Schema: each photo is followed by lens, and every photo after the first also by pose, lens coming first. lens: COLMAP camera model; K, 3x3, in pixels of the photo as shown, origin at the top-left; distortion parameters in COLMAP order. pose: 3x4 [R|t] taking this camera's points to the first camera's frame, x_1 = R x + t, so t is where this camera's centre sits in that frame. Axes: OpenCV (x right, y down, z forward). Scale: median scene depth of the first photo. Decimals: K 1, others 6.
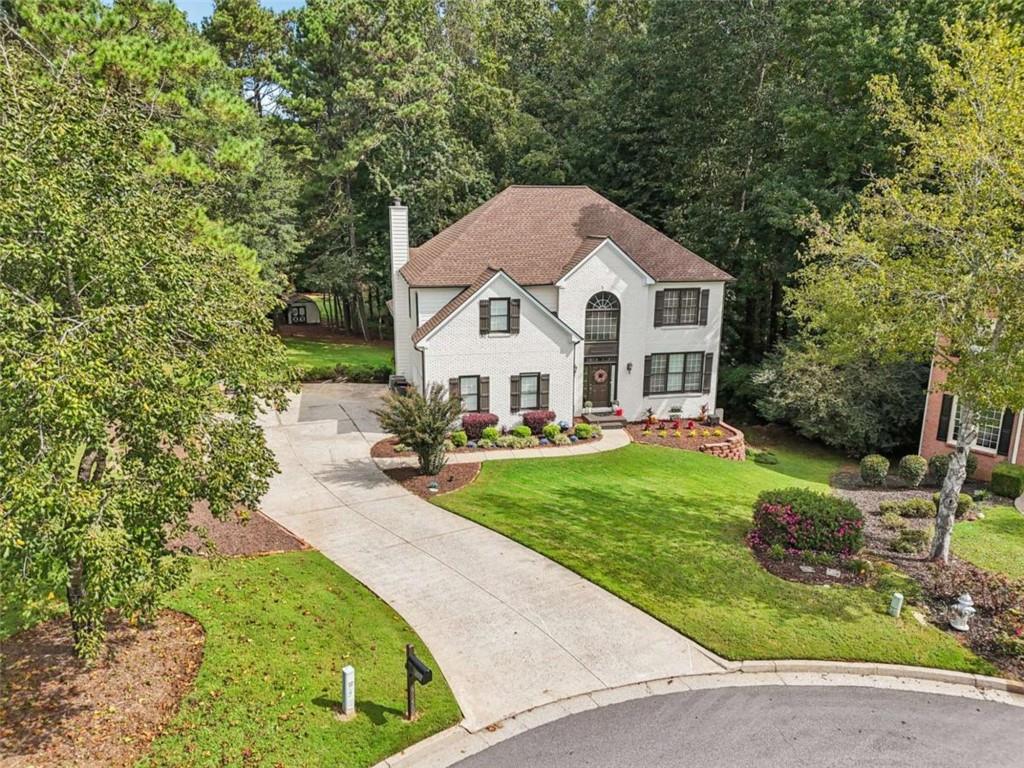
lens RADIAL K [[754.4, 0, 512.1], [0, 754.4, 381.2], [0, 0, 1]] dist [0.074678, -0.069296]
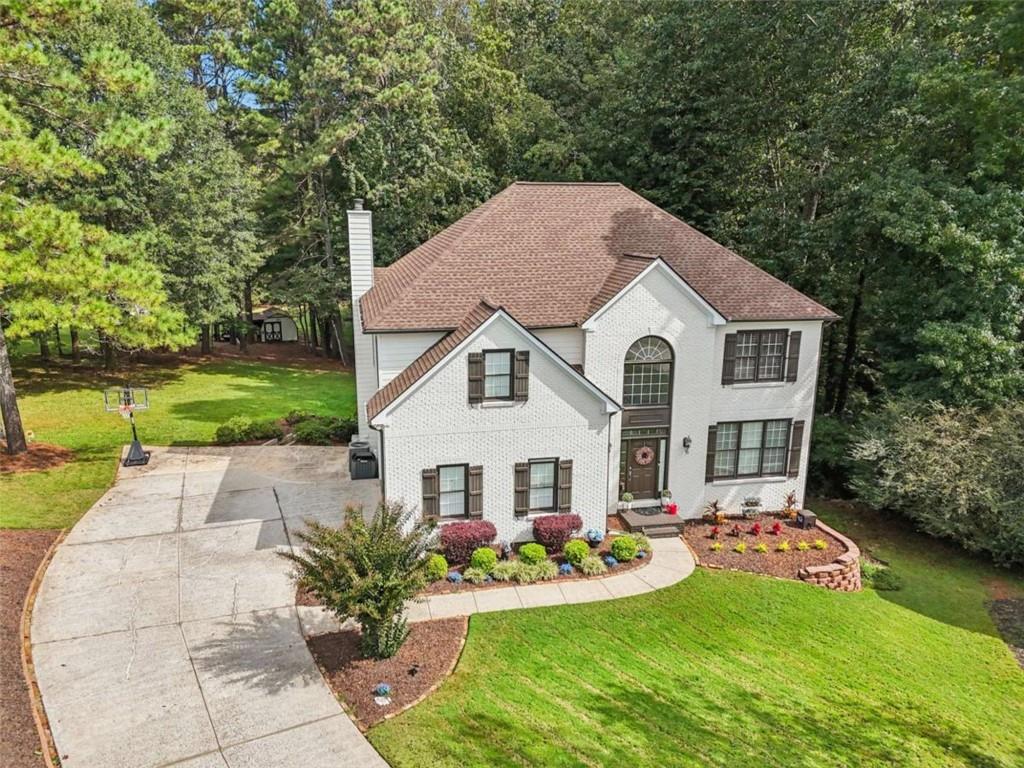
lens RADIAL K [[754.4, 0, 511.6], [0, 754.4, 380.0], [0, 0, 1]] dist [0.074678, -0.069296]
pose [[0.999995, 0.002416, -0.002048, -0.003228], [-0.002426, 0.999984, -0.005019, -0.070896], [0.002036, 0.005024, 0.999985, 0.299264]]
